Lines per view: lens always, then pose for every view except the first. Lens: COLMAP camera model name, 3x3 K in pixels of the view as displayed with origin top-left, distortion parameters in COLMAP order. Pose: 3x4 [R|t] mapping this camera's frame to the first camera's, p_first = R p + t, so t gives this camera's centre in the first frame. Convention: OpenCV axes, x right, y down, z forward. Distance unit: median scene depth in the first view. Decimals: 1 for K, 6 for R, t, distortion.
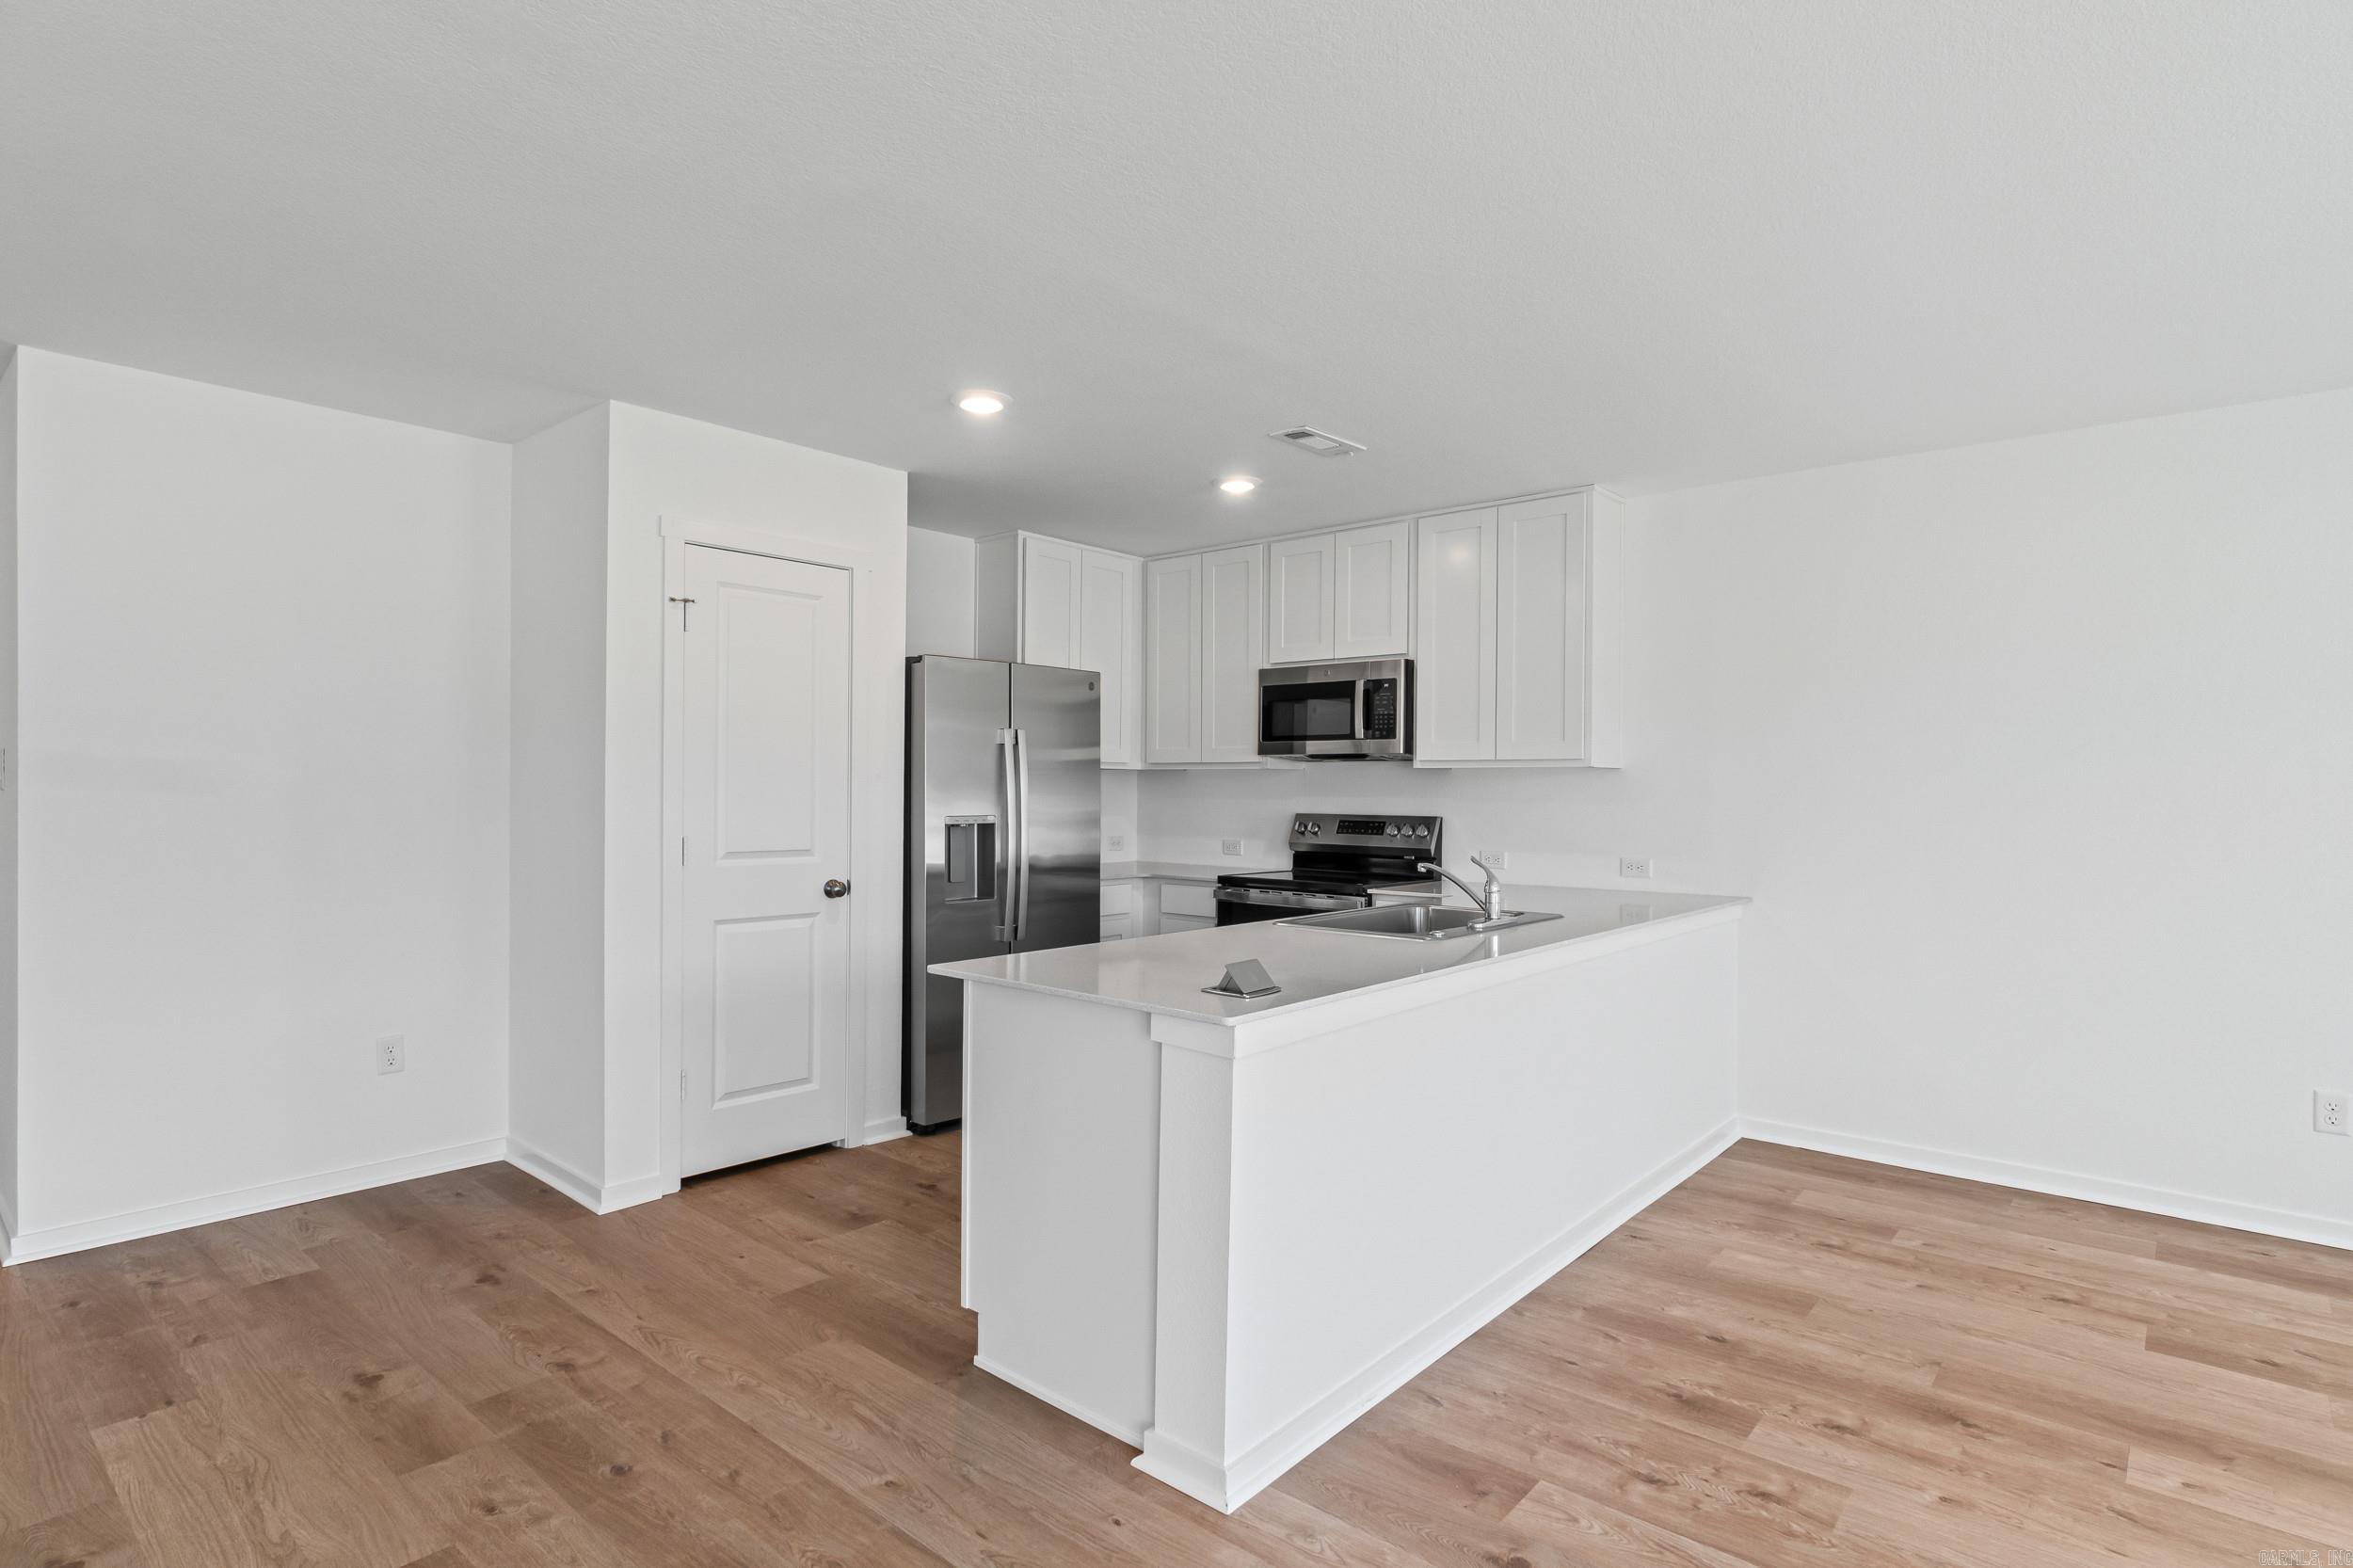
lens RADIAL K [[1205.3, 0, 1160.9], [0, 1205.3, 775.2], [0, 0, 1]] dist [-0.008801, 0.002384]
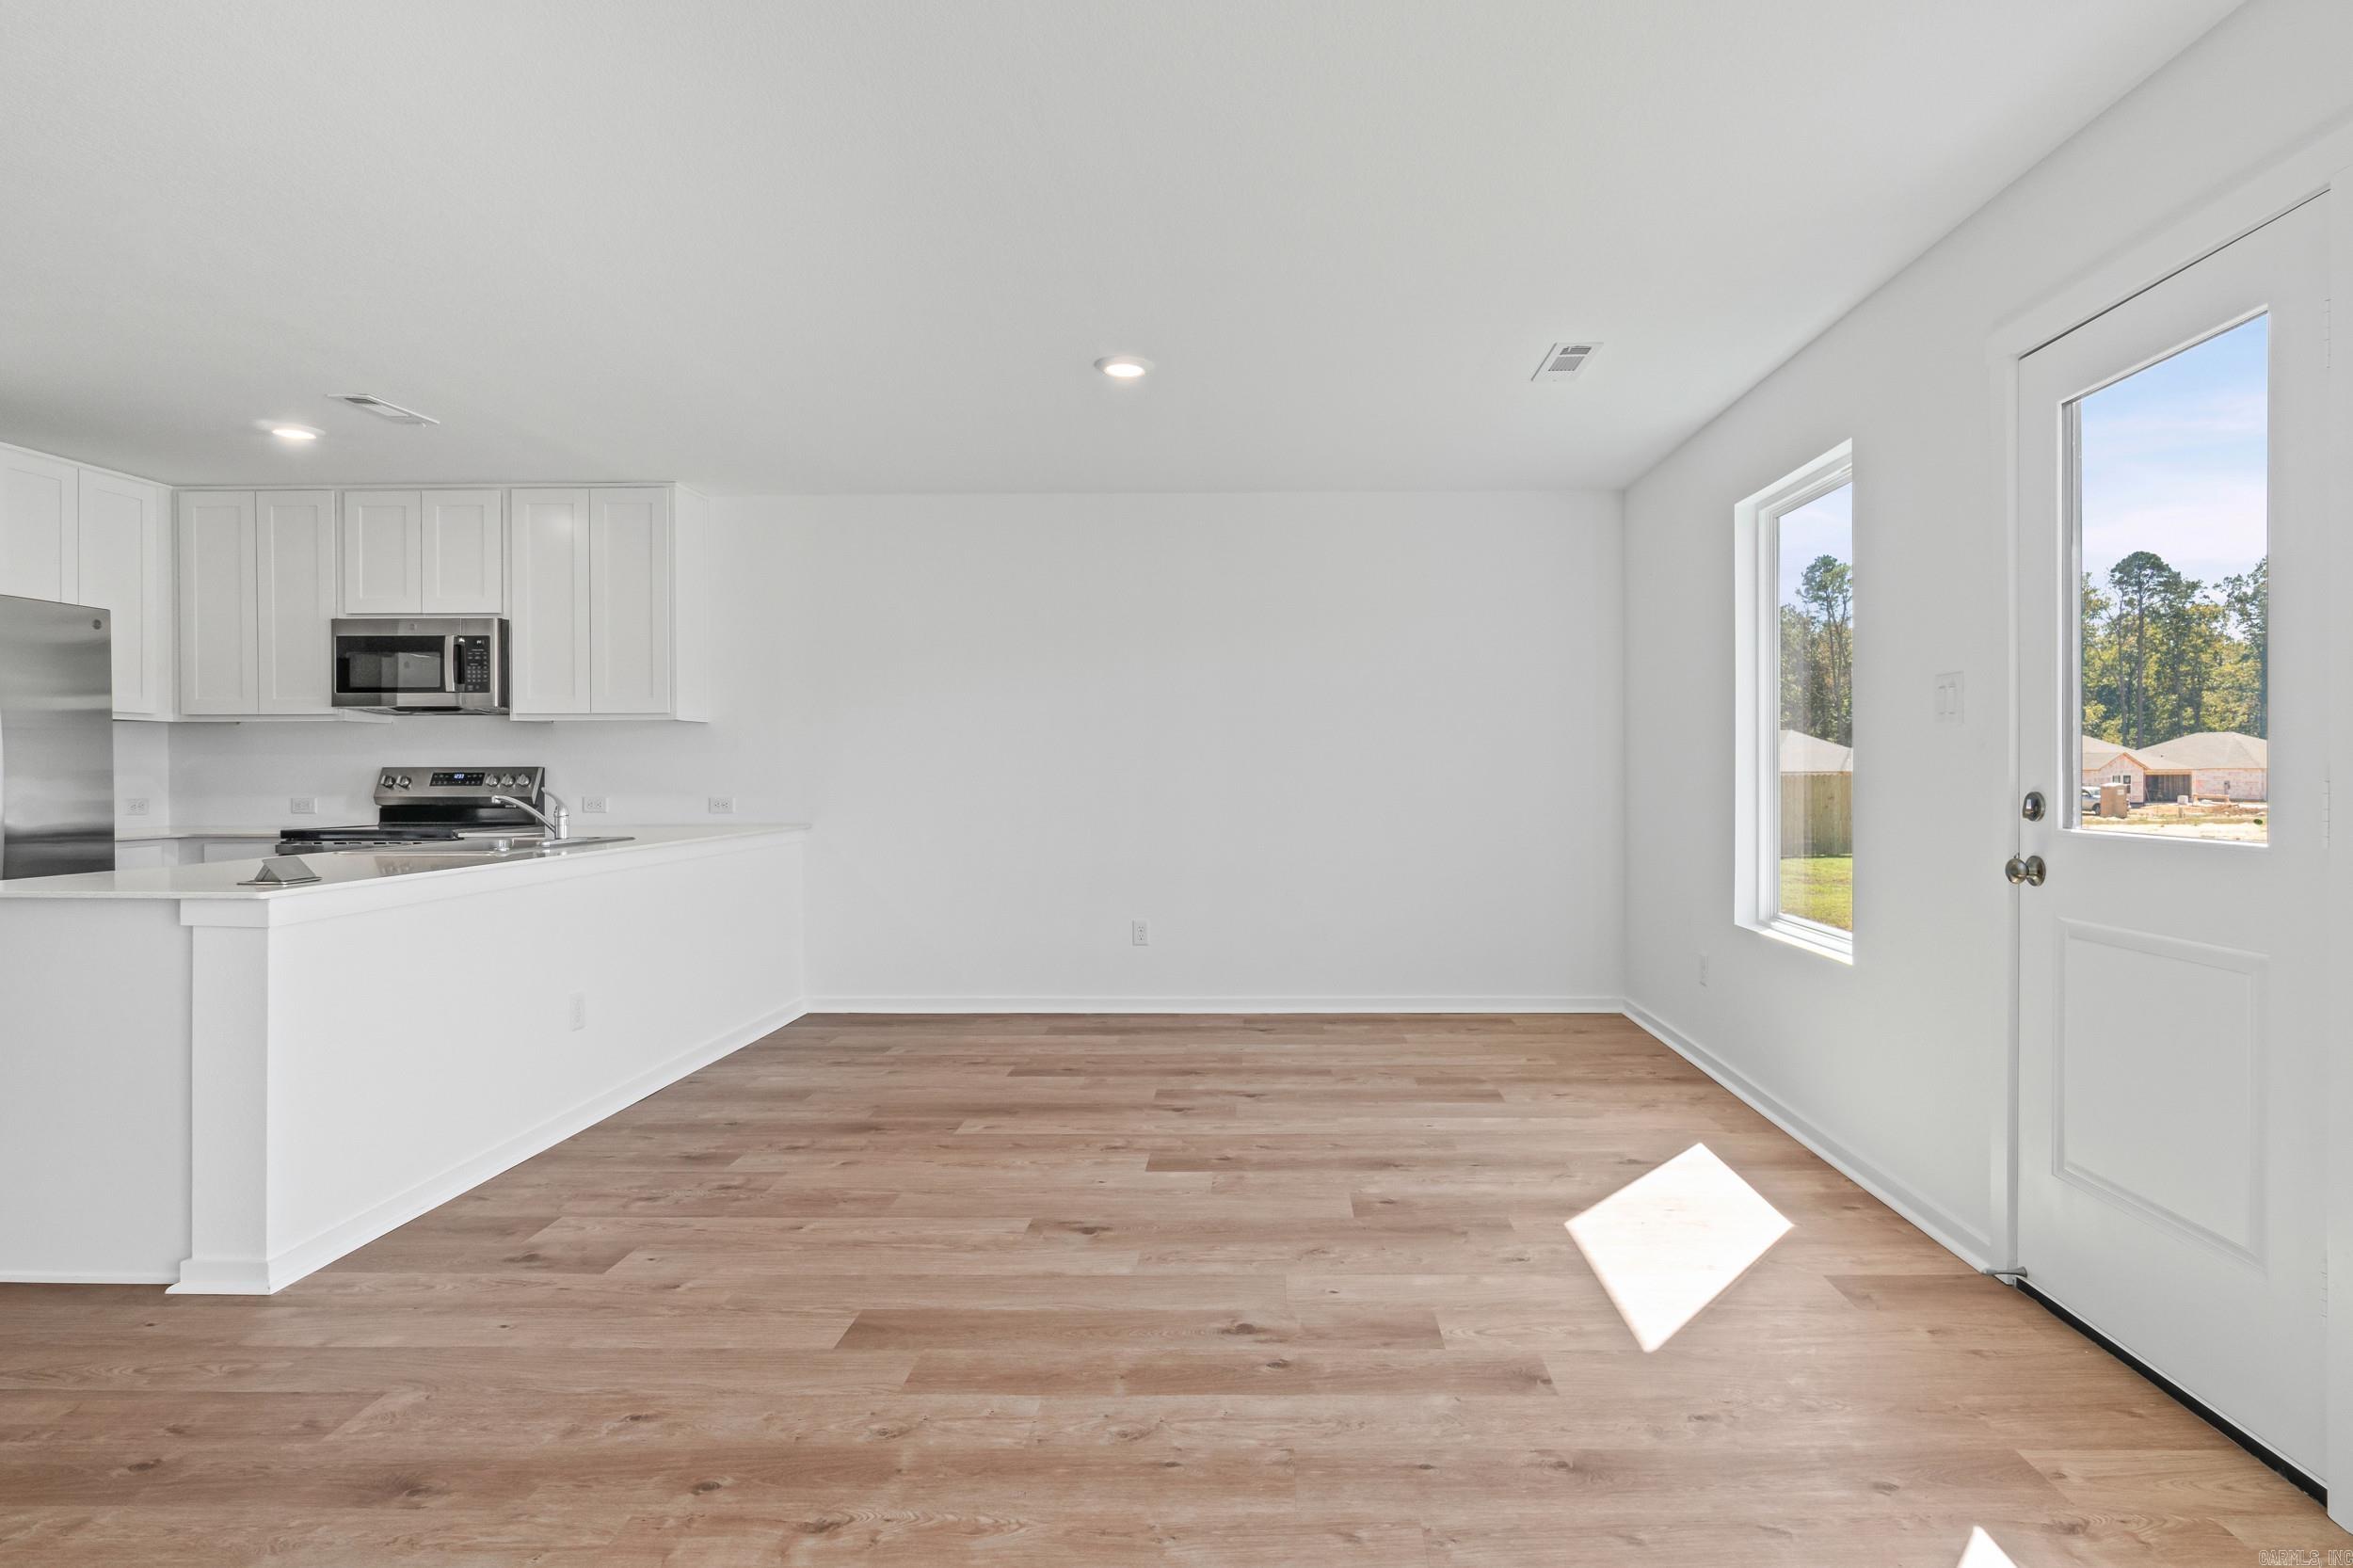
lens RADIAL K [[1205.3, 0, 1246.3], [0, 1205.3, 779.4], [0, 0, 1]] dist [-0.008801, 0.002384]
pose [[0.759180, -0.014963, 0.650709, 0.010825], [0.002138, 0.999788, 0.020495, 0.028104], [-0.650877, -0.014168, 0.759051, -0.263223]]
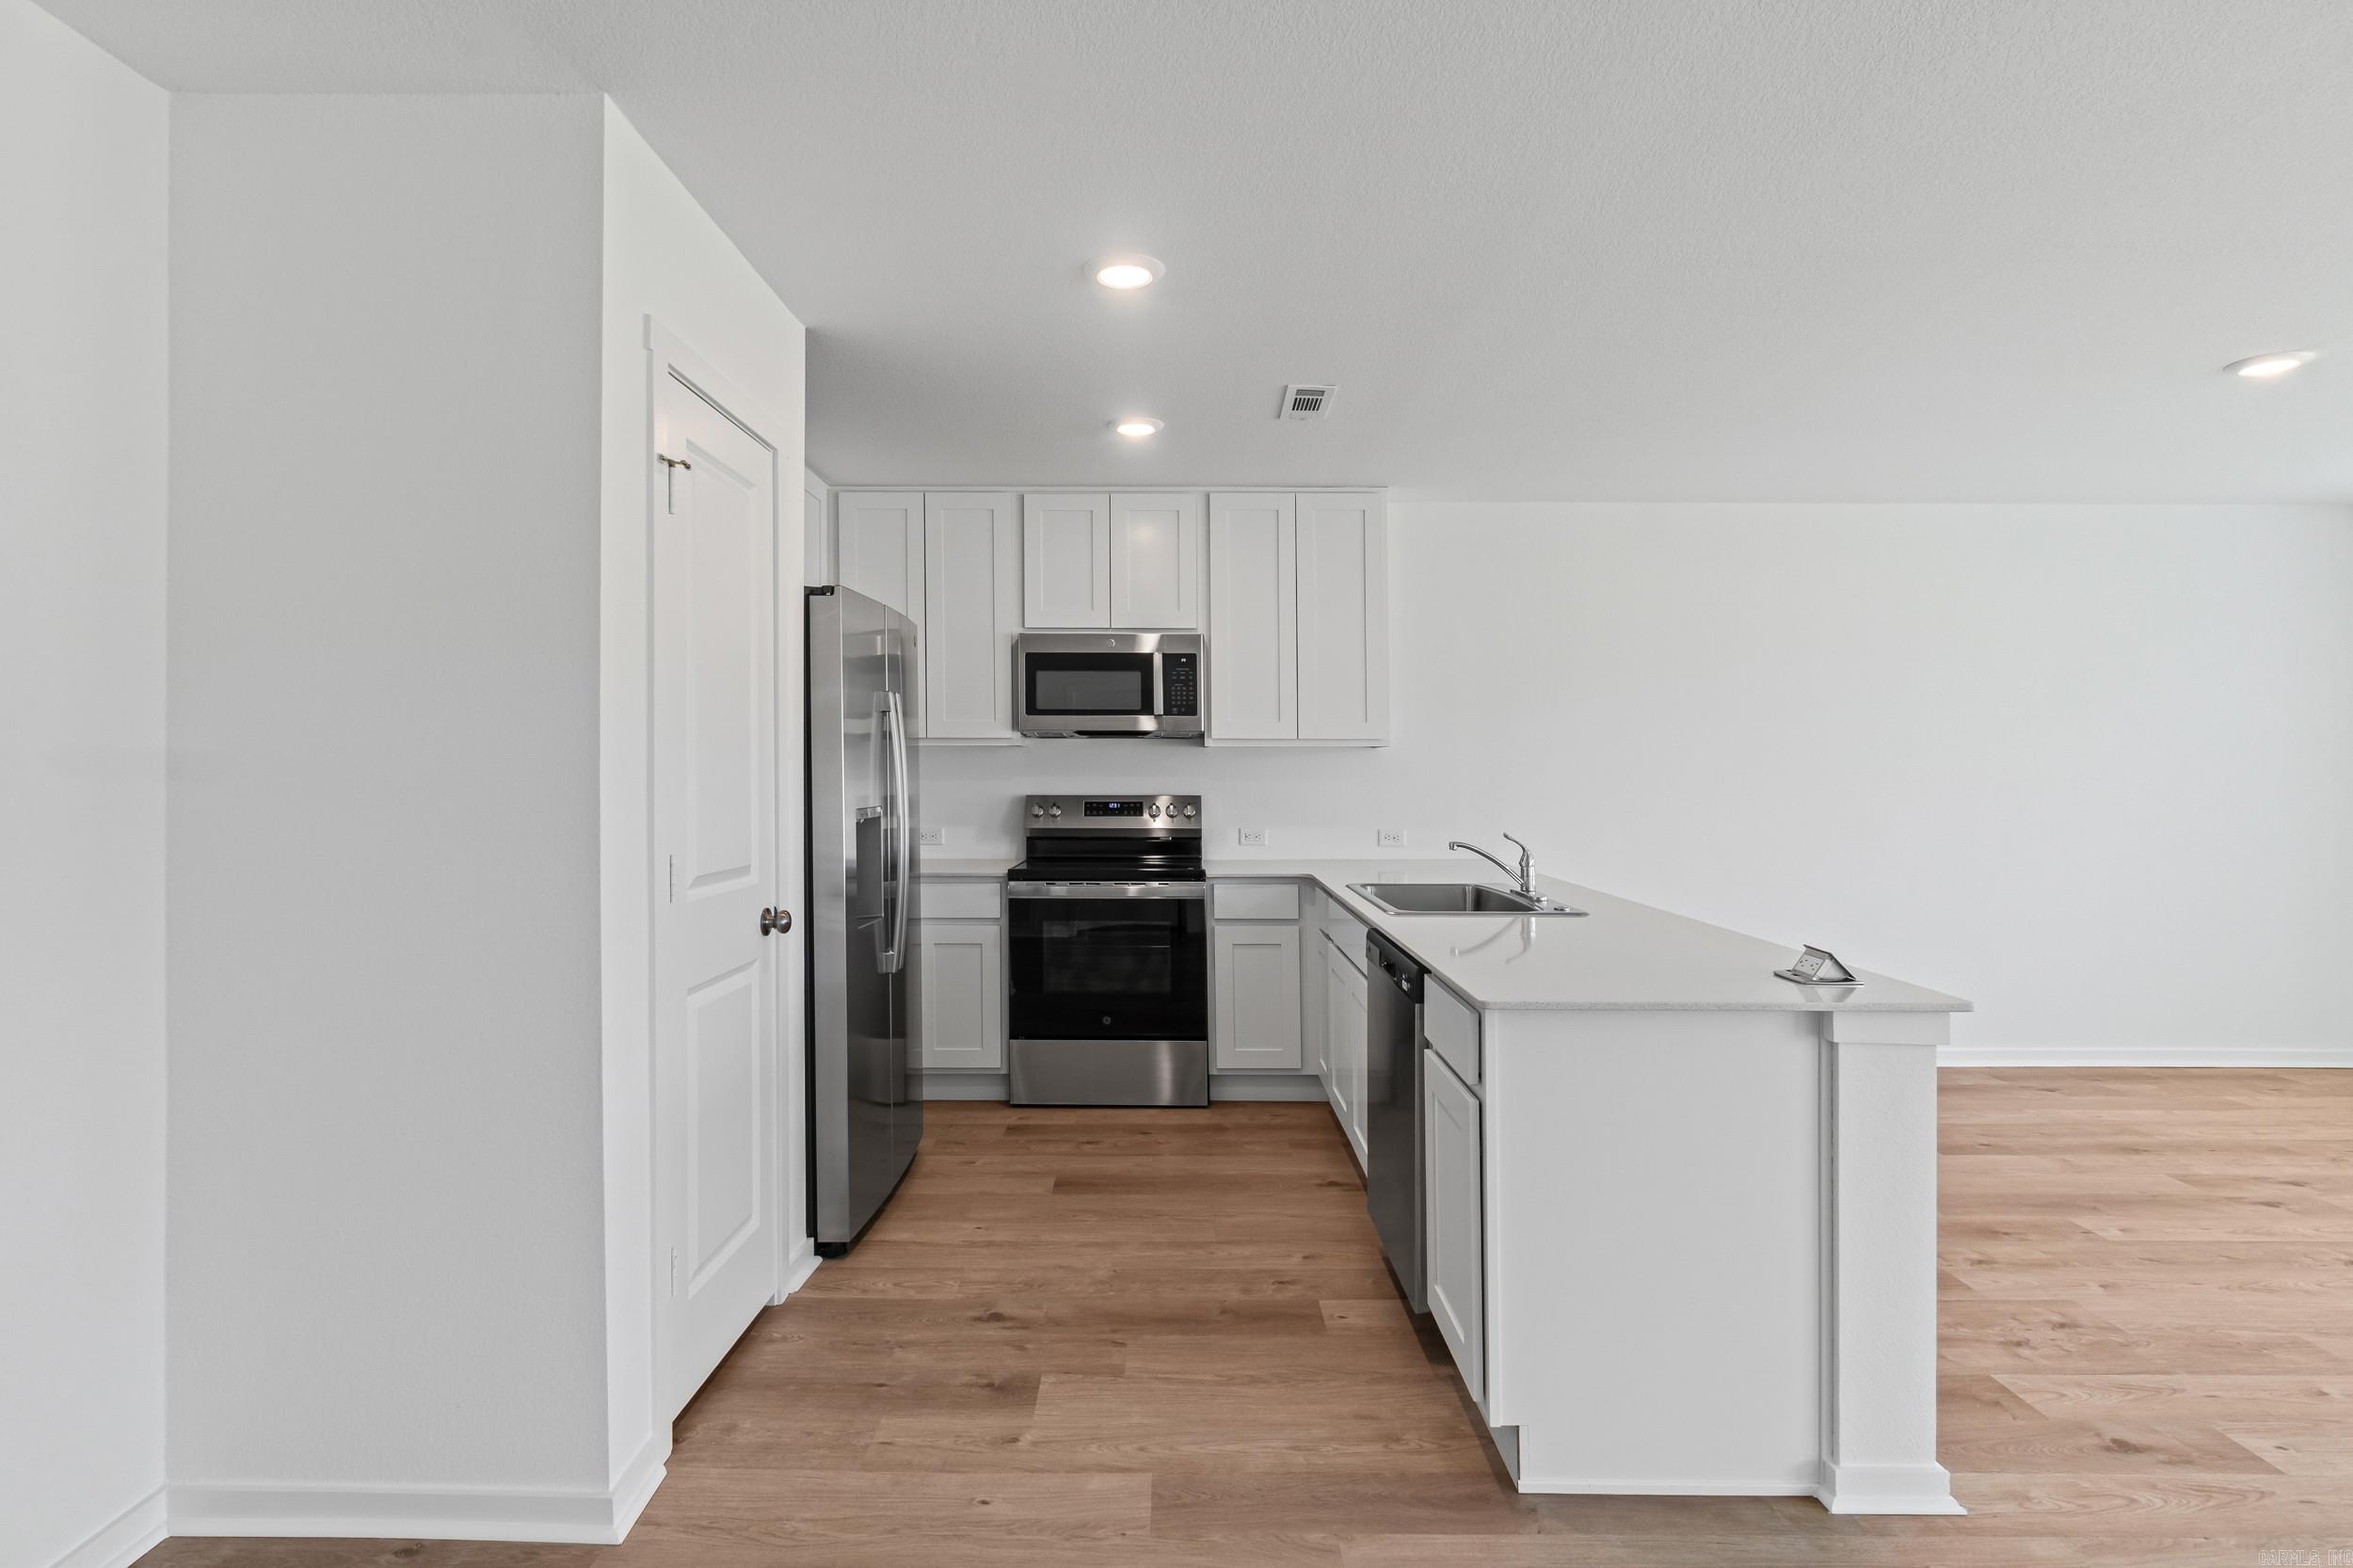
lens RADIAL K [[1205.3, 0, 1153.5], [0, 1205.3, 741.6], [0, 0, 1]] dist [-0.008801, 0.002384]
pose [[0.754827, 0.004478, 0.655909, -0.497640], [-0.000902, 0.999983, -0.005789, -0.004094], [-0.655924, 0.003778, 0.754818, 0.316738]]
